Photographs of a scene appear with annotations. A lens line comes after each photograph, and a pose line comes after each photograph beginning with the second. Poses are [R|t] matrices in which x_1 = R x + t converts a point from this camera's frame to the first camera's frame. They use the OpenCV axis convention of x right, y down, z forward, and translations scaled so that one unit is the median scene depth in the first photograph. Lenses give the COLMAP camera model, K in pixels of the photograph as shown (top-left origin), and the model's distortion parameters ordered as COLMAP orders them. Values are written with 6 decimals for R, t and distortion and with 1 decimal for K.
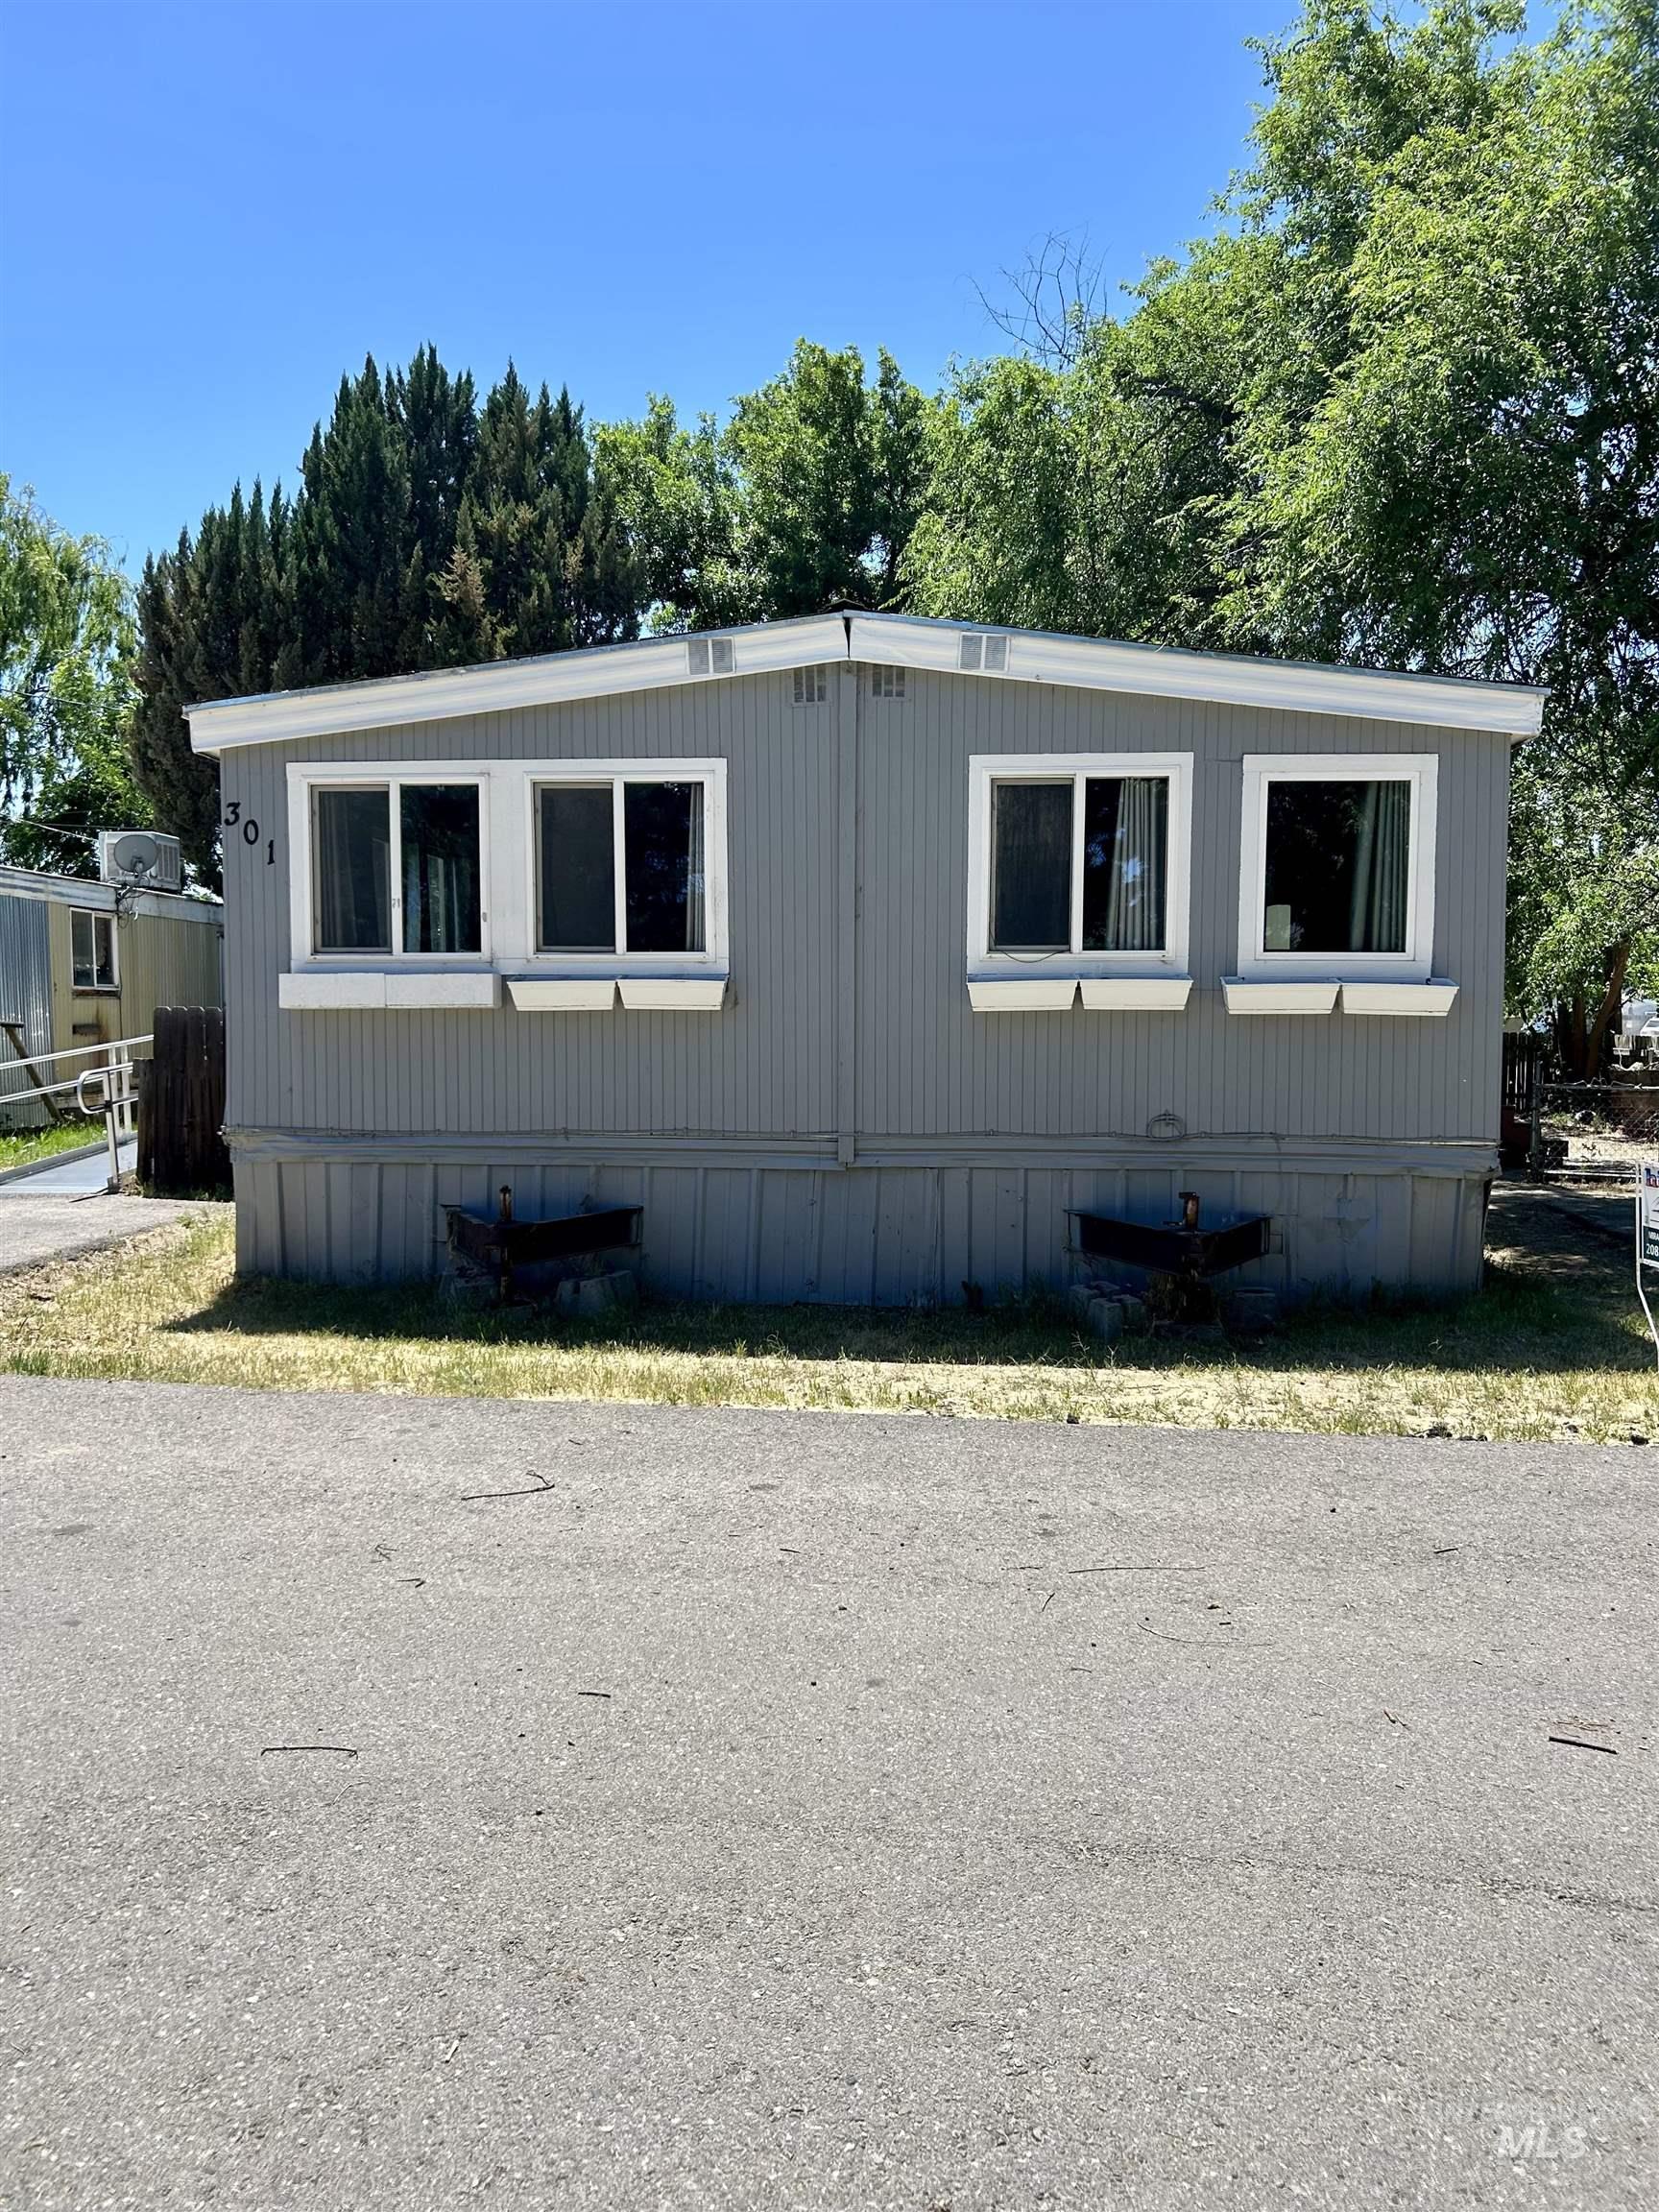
lens RADIAL K [[1527.8, 0, 829.5], [0, 1527.8, 1106.0], [0, 0, 1]] dist [0.054753, -0.197113]
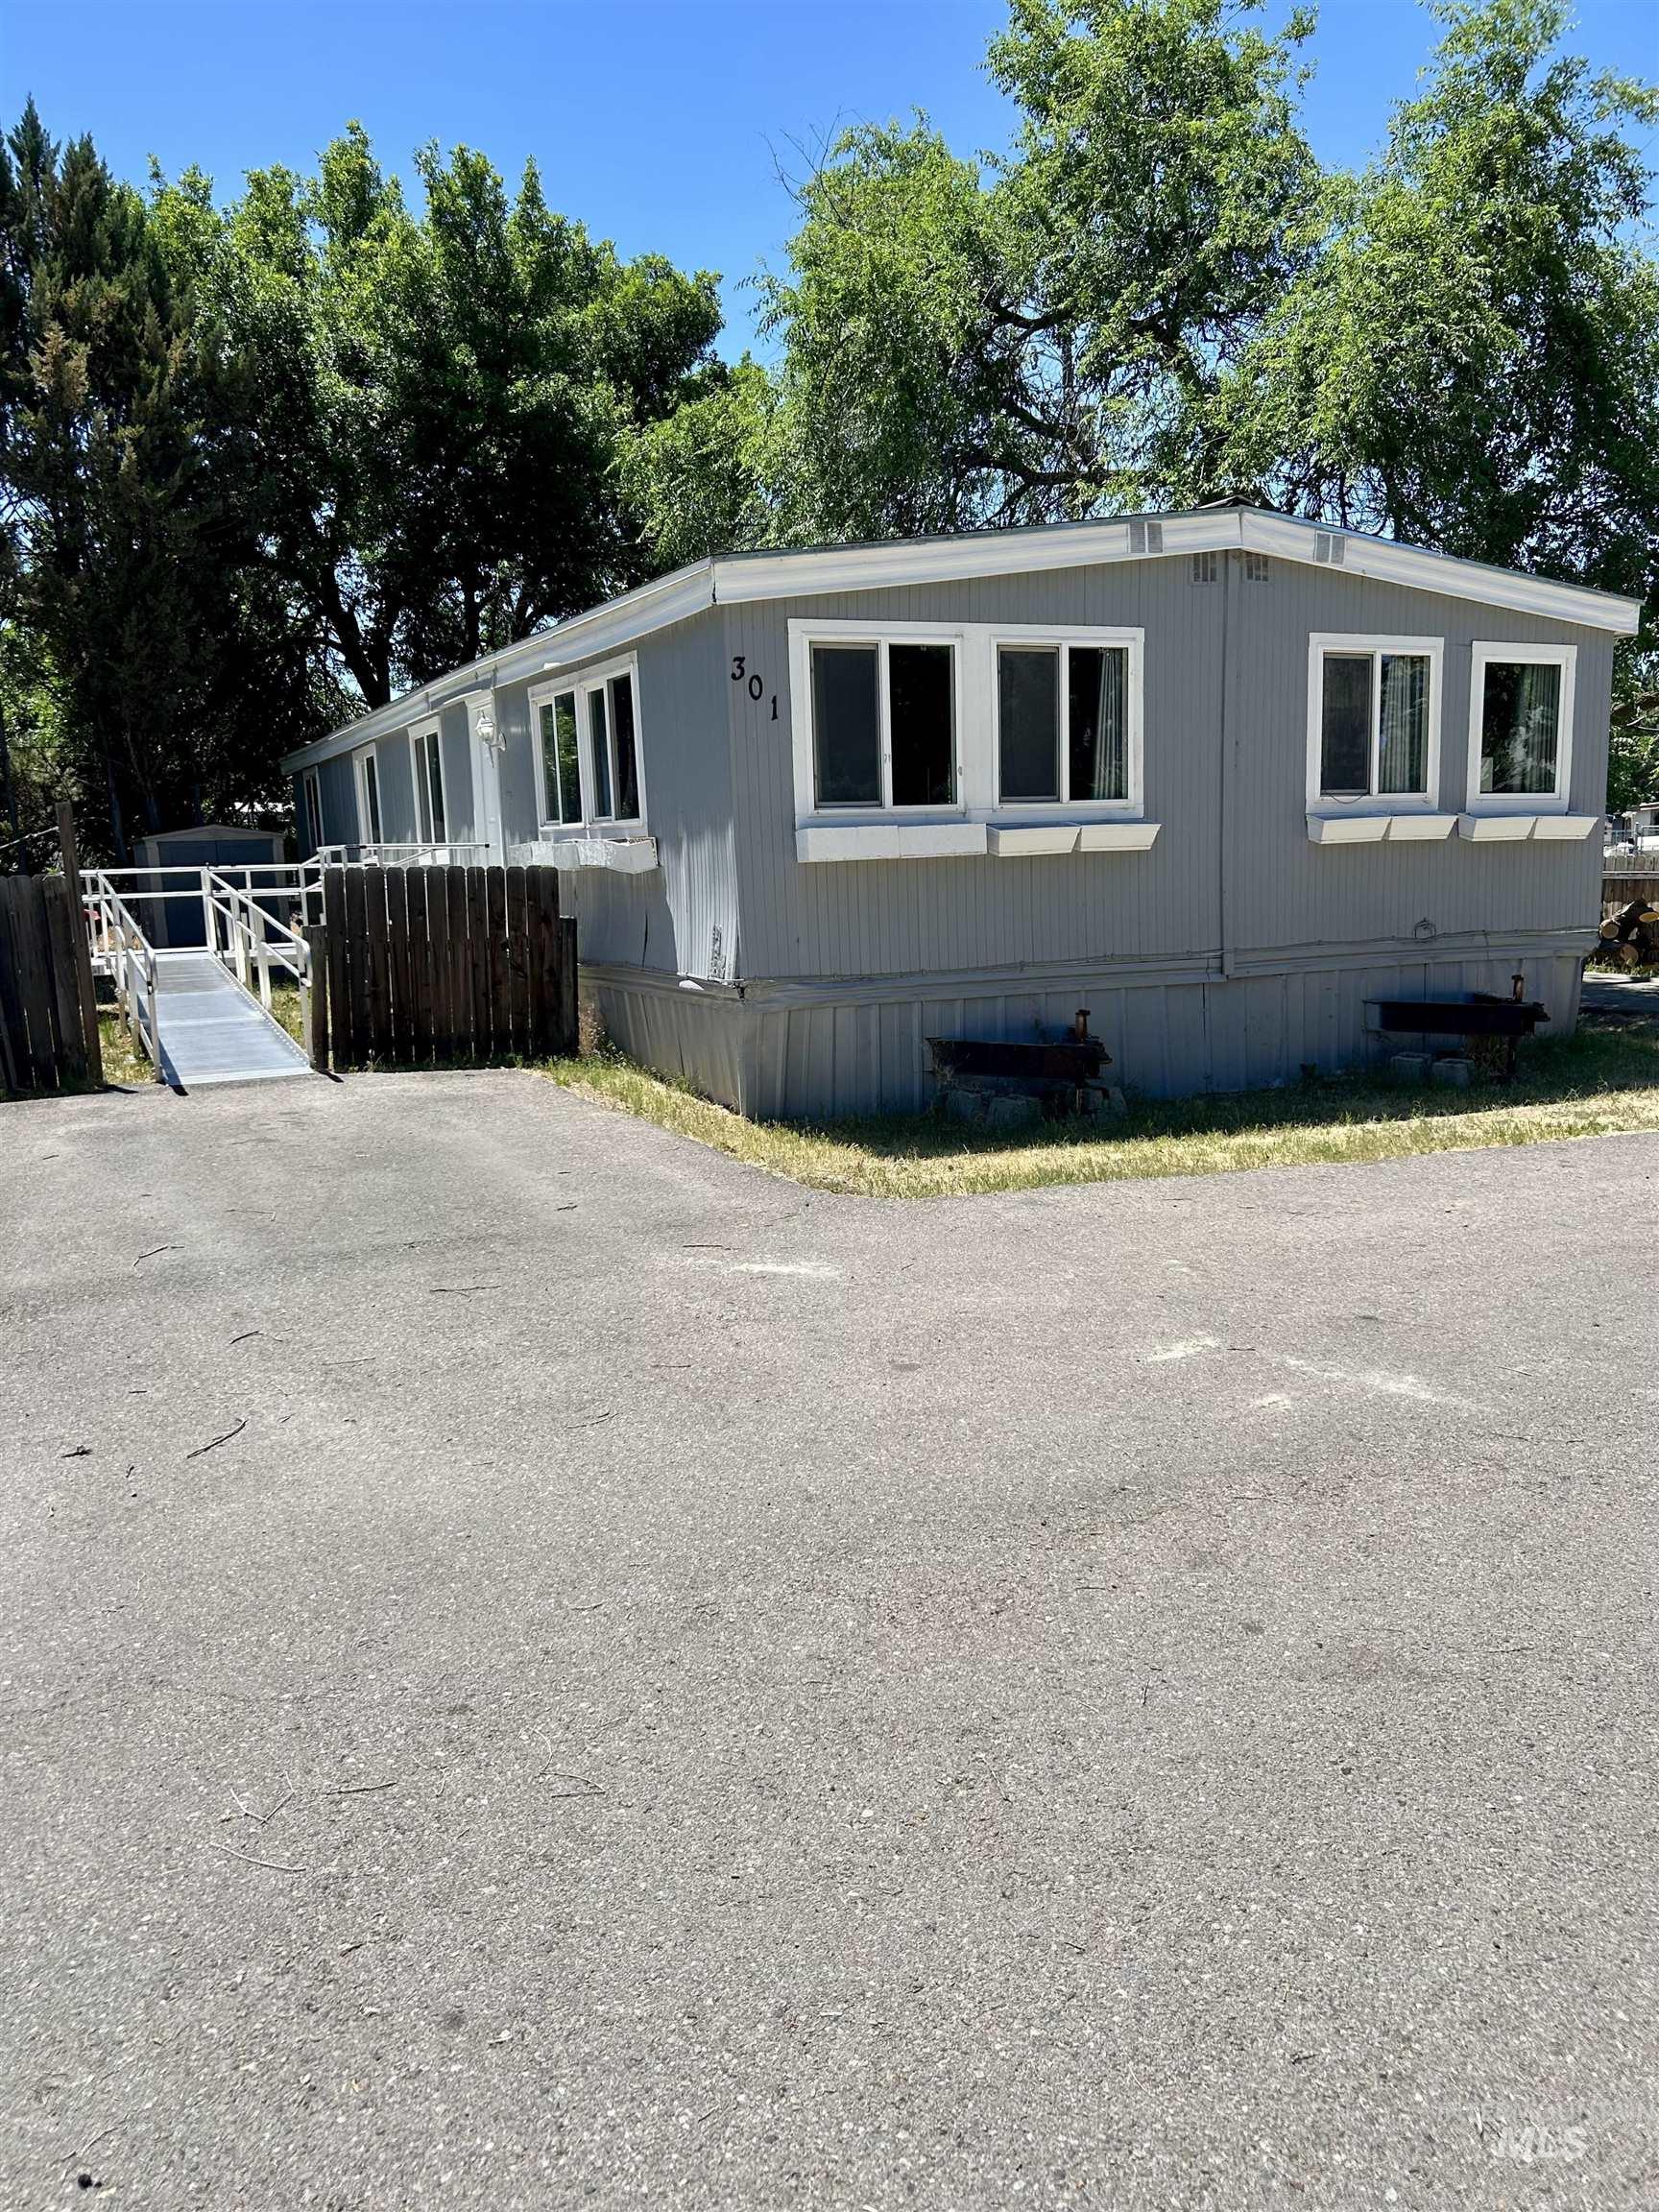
lens RADIAL K [[1527.8, 0, 829.5], [0, 1527.8, 1106.0], [0, 0, 1]] dist [0.054753, -0.197113]
pose [[0.893044, -0.103007, 0.438021, -0.813270], [0.064673, 0.992721, 0.101596, -0.003226], [-0.445298, -0.062401, 0.893205, 0.054046]]
